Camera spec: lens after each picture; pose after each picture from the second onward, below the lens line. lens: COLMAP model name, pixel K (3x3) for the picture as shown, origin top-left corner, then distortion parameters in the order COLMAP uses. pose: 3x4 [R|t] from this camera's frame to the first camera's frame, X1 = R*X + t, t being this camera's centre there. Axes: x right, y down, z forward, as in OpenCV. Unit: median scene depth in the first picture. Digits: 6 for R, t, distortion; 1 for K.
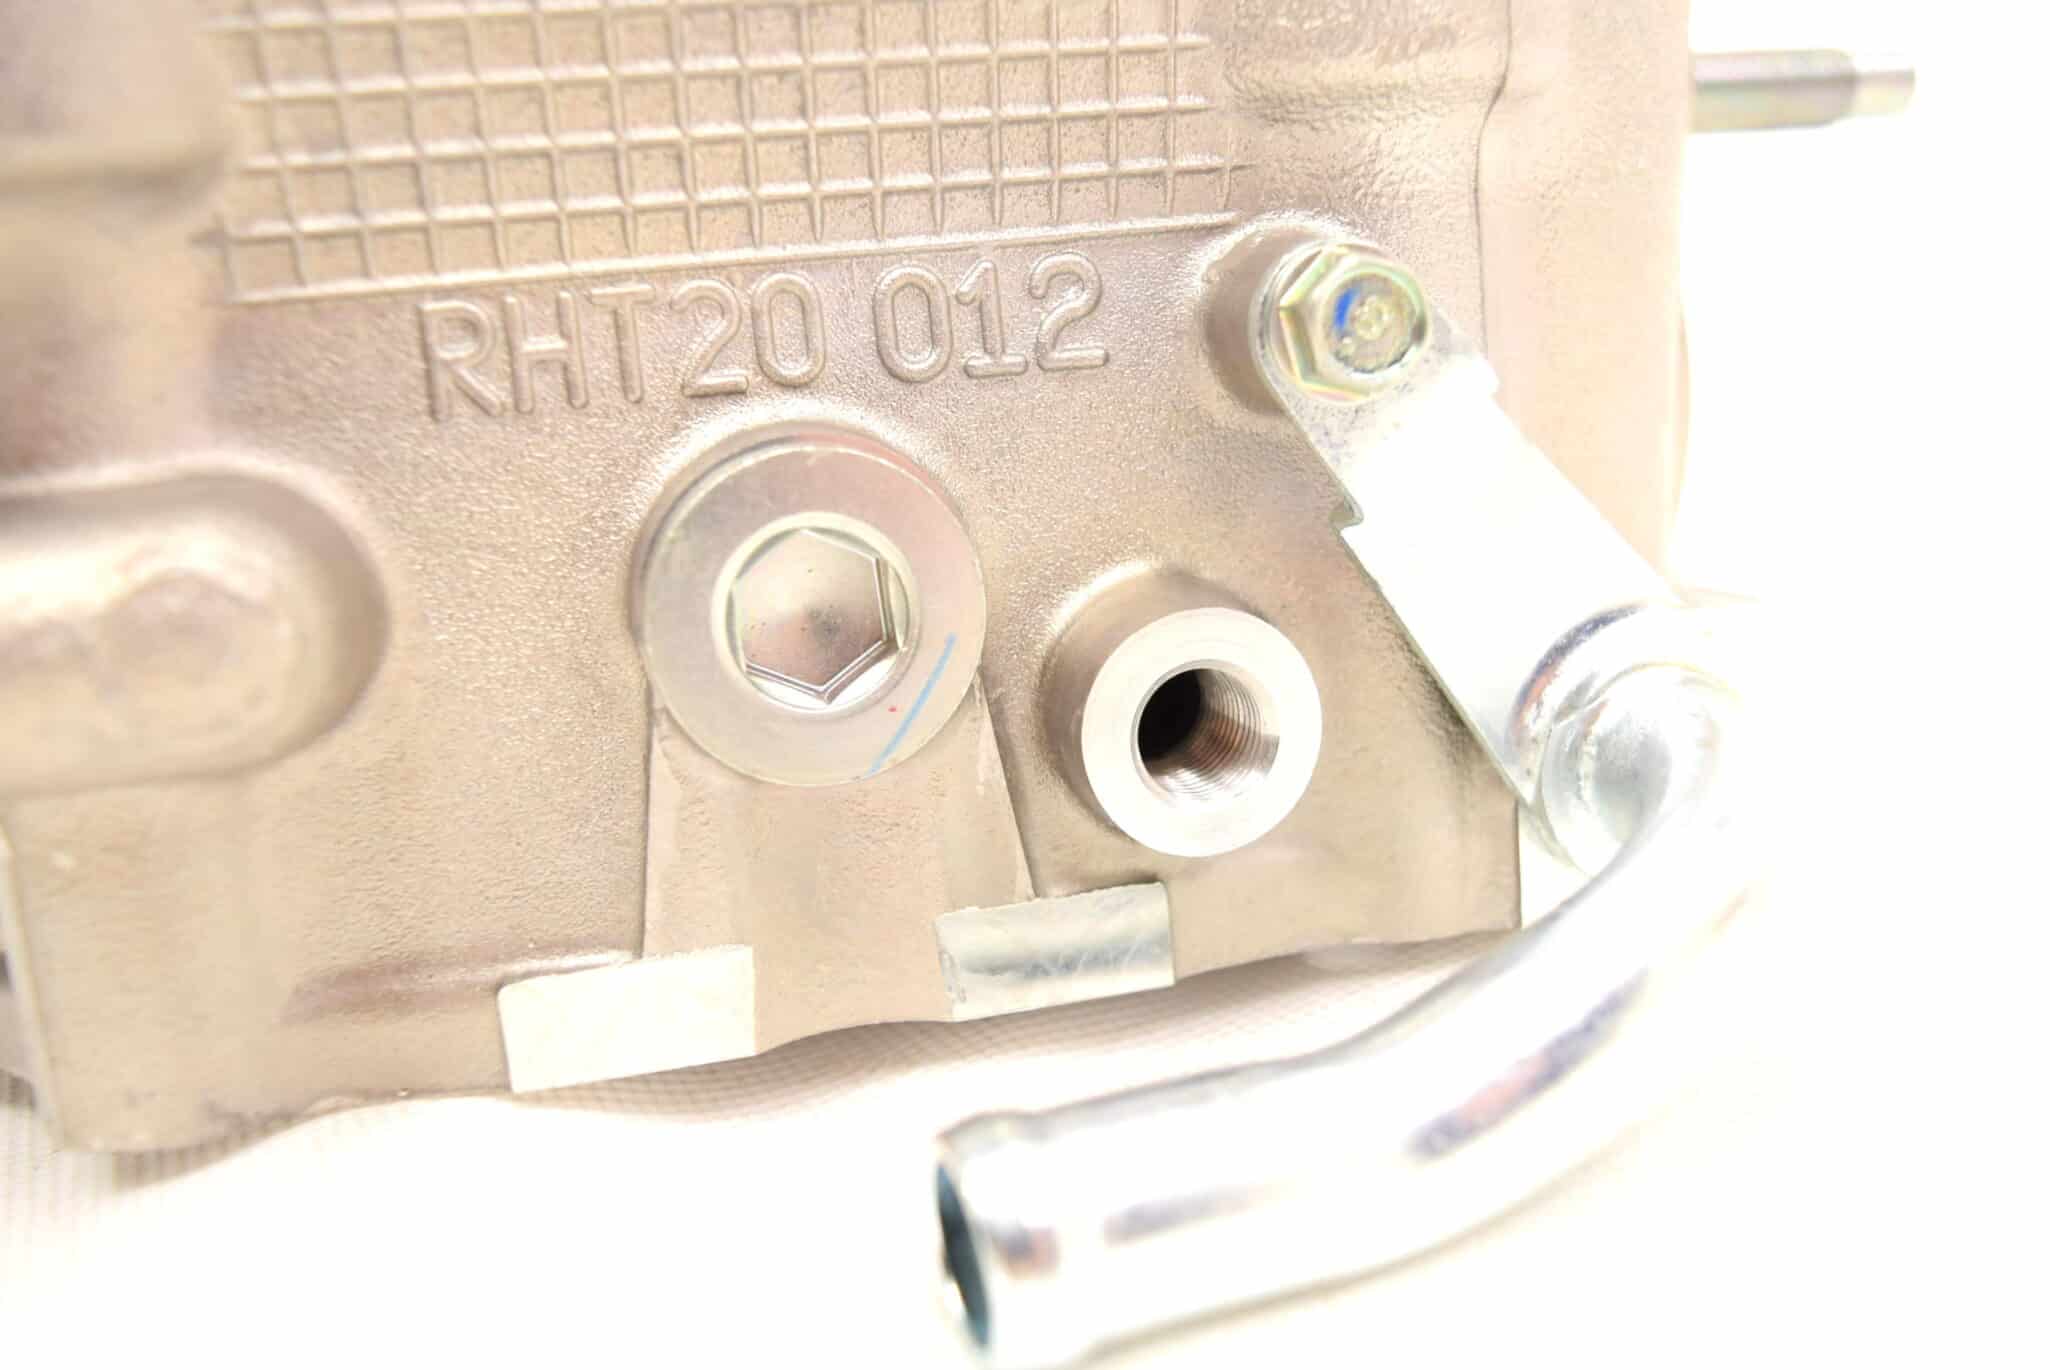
lens RADIAL K [[1881.2, 0, 1025.0], [0, 1881.2, 685.0], [0, 0, 1]] dist [-0.038585, -0.002497]
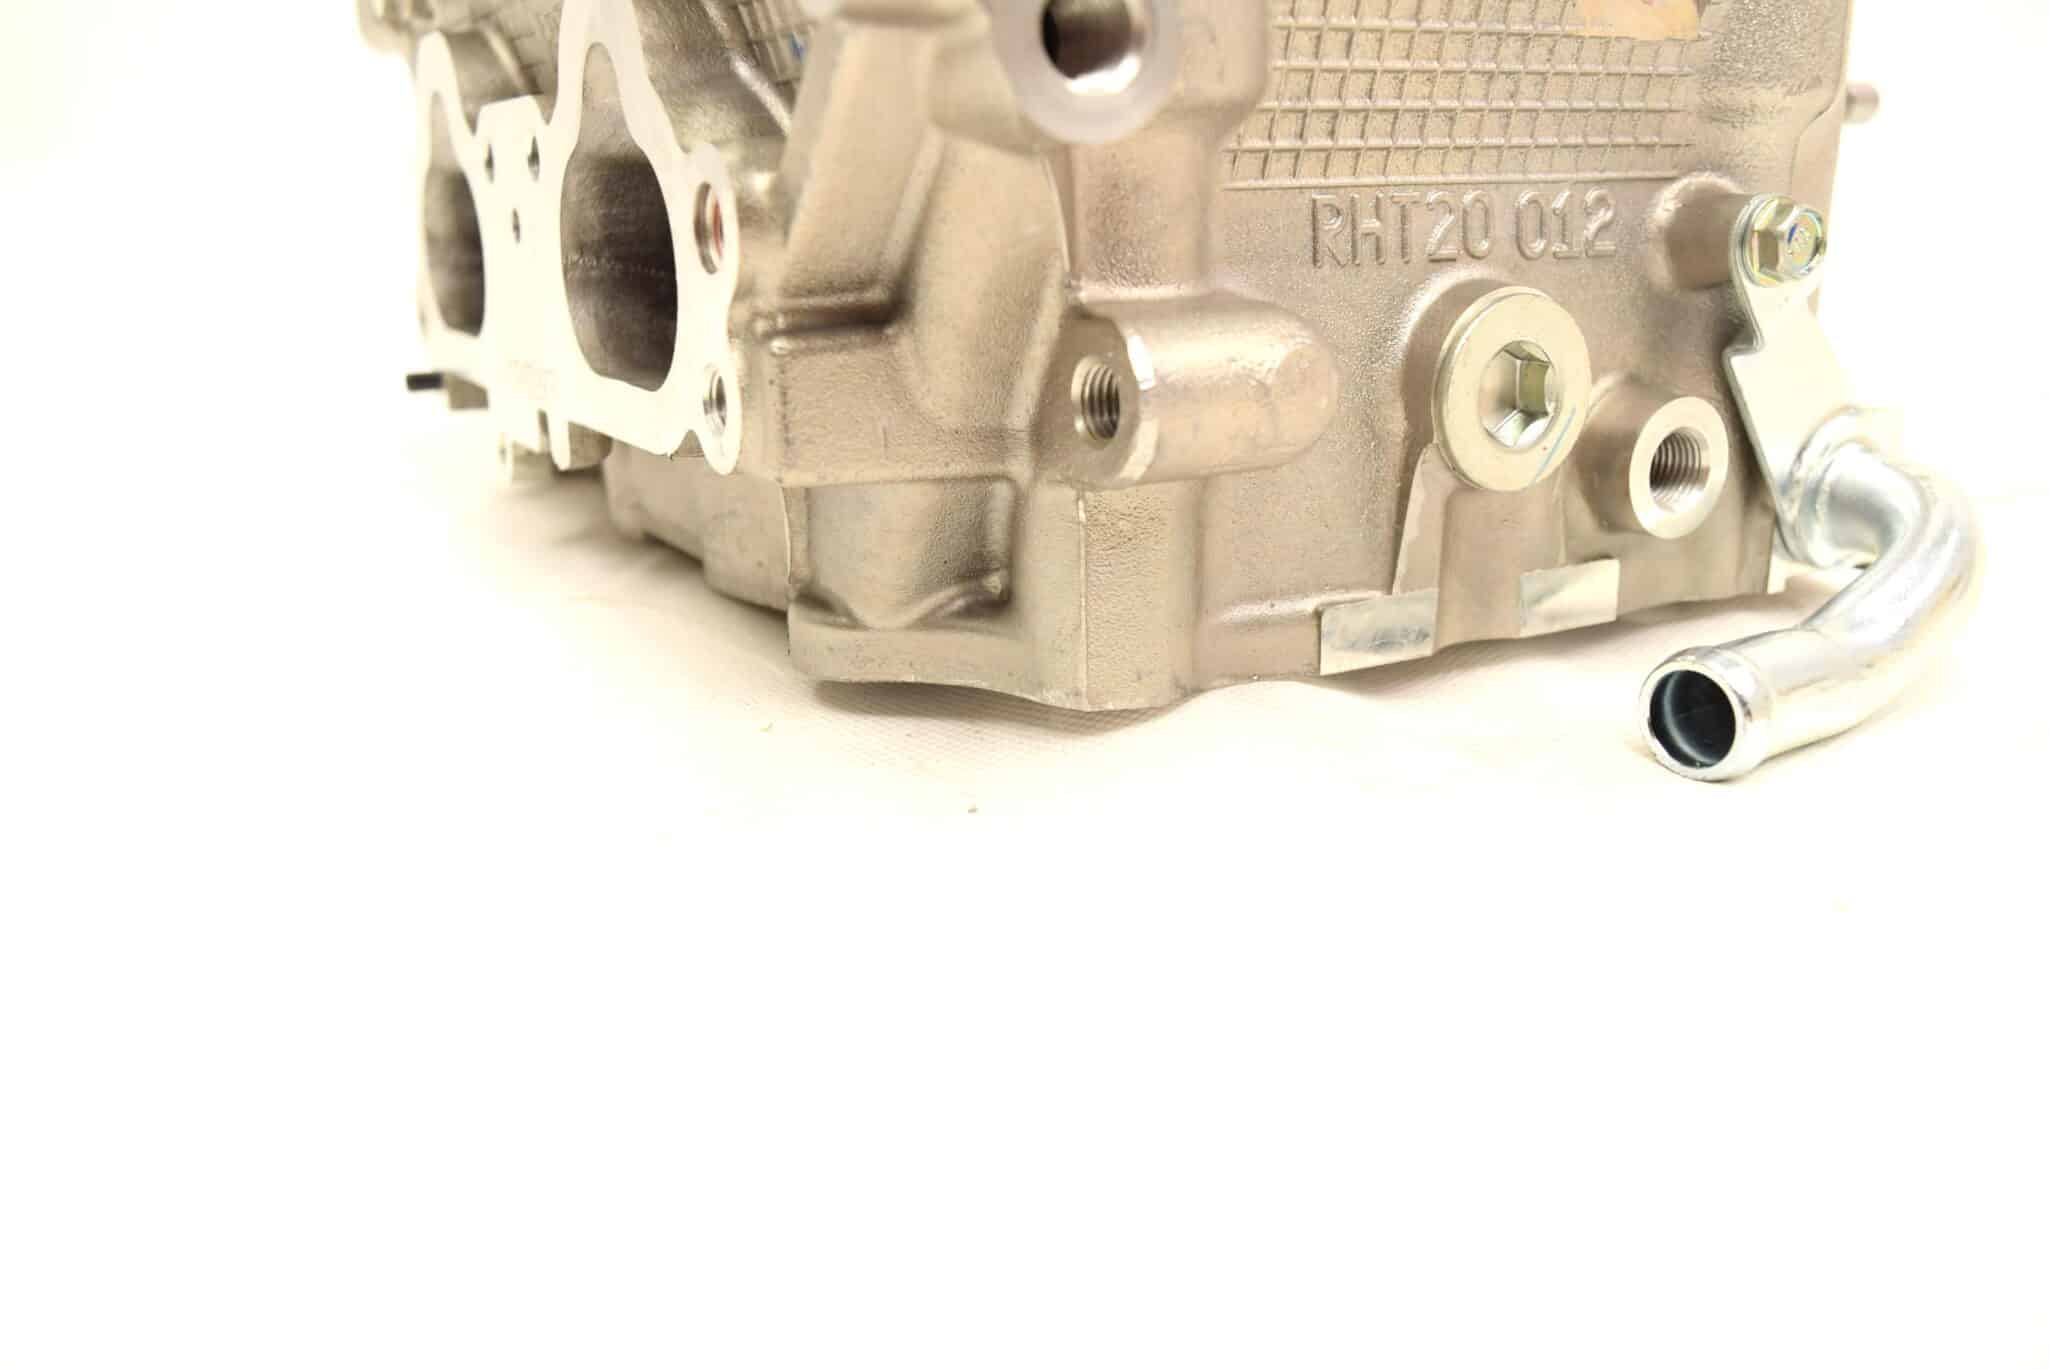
lens RADIAL K [[1732.6, 0, 1025.0], [0, 1732.6, 685.0], [0, 0, 1]] dist [-0.034419, 0.002922]
pose [[0.963280, -0.013964, 0.268136, -0.947432], [-0.006558, 0.997125, 0.075485, 0.112065], [-0.268419, -0.074472, 0.960419, -0.421140]]
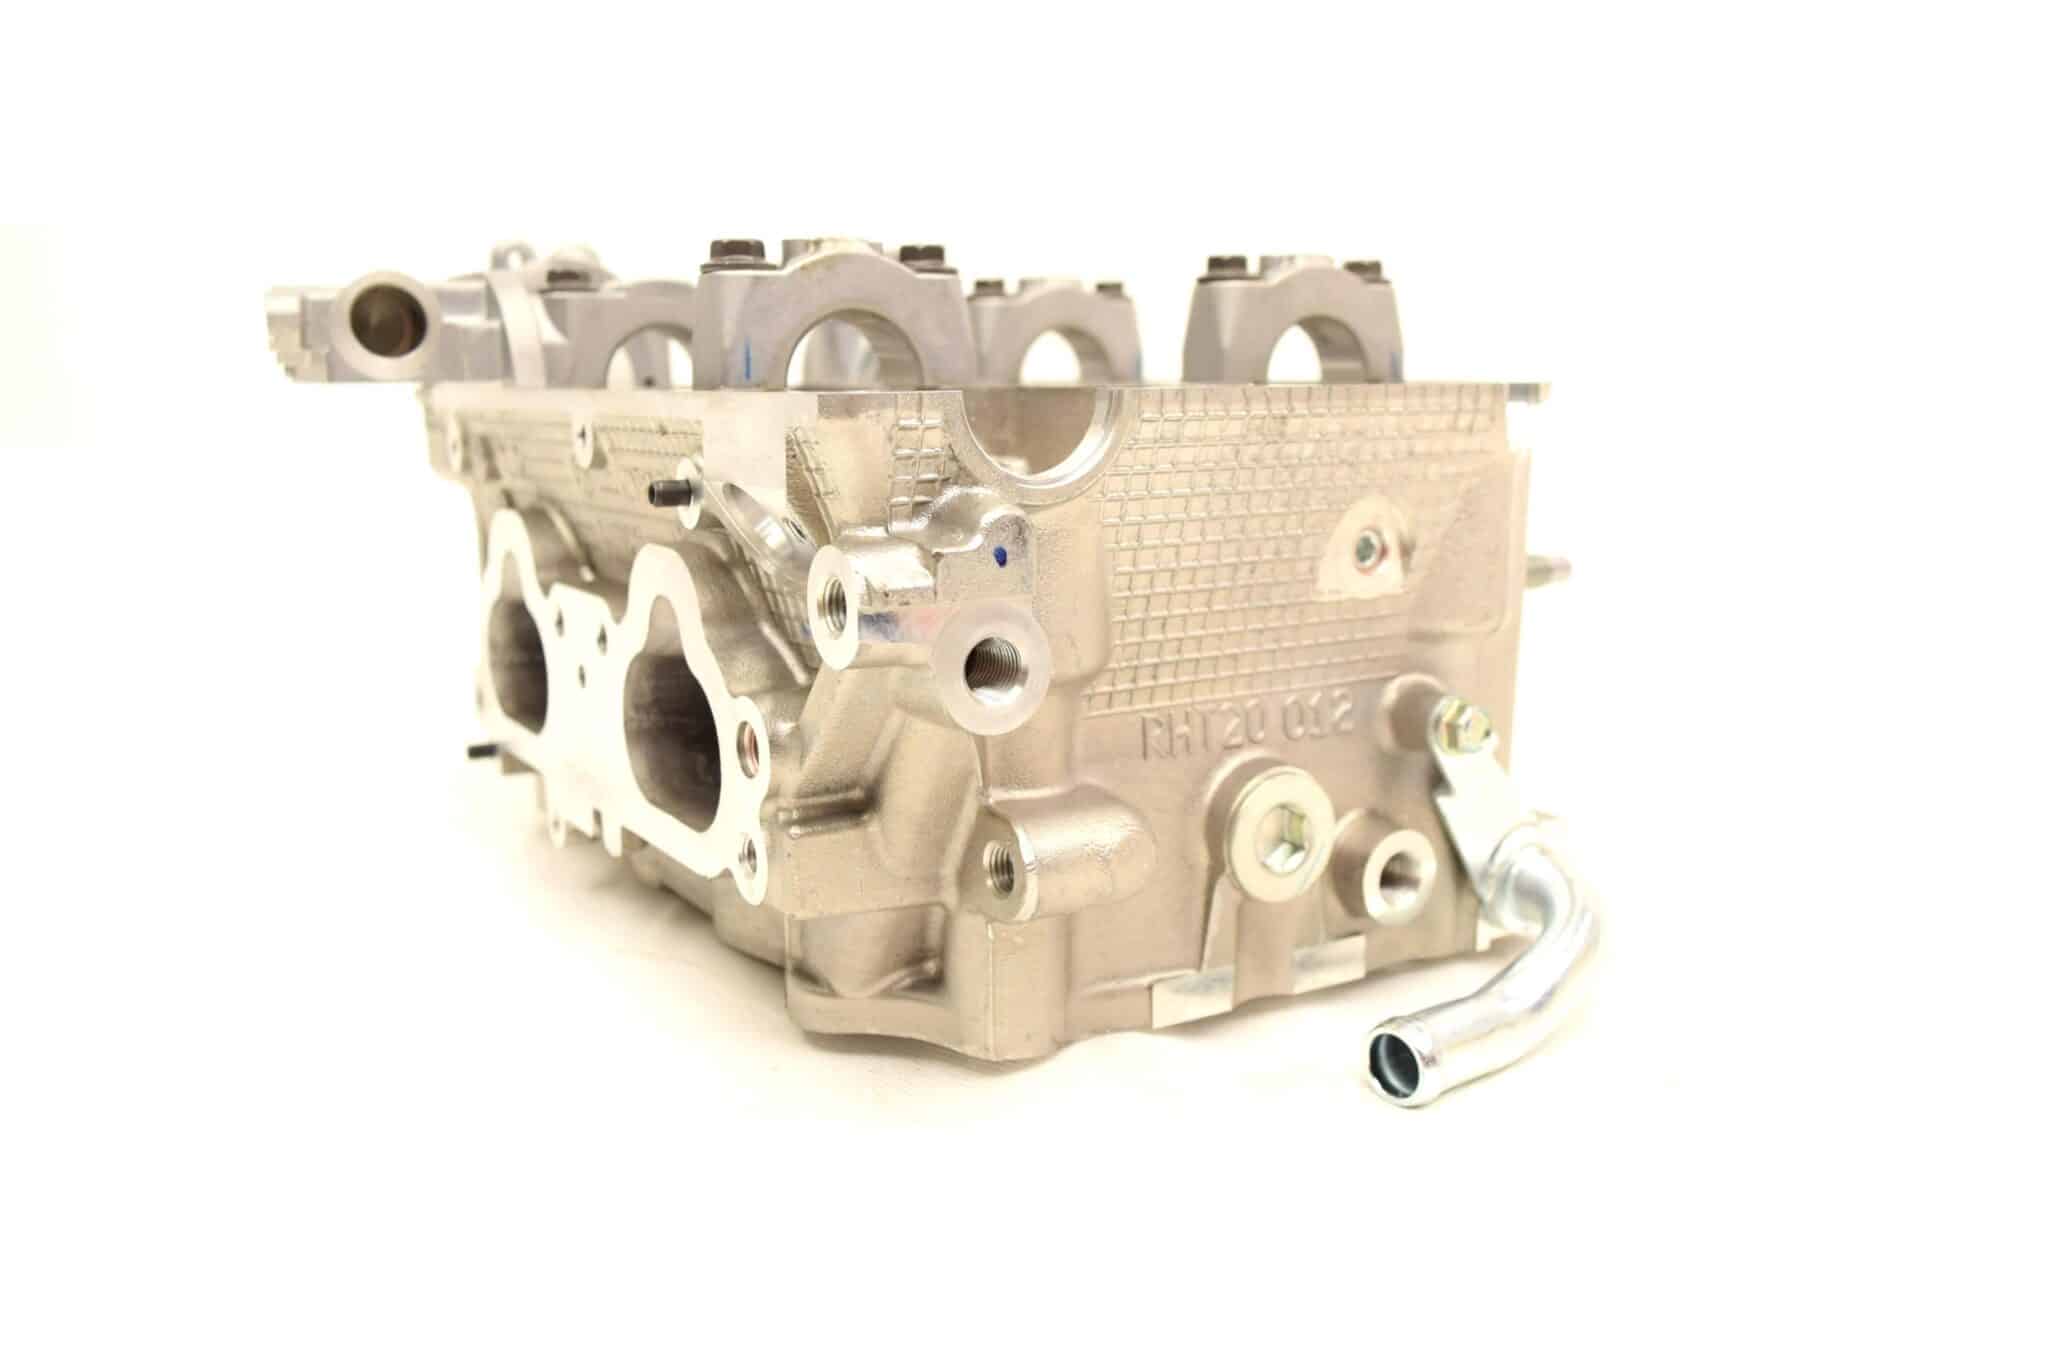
lens RADIAL K [[1732.6, 0, 1025.0], [0, 1732.6, 685.0], [0, 0, 1]] dist [-0.034419, 0.002922]
pose [[0.948673, 0.020310, 0.315605, -1.164181], [-0.011215, 0.999469, -0.030608, -0.162961], [-0.316059, 0.025498, 0.948397, -1.122044]]
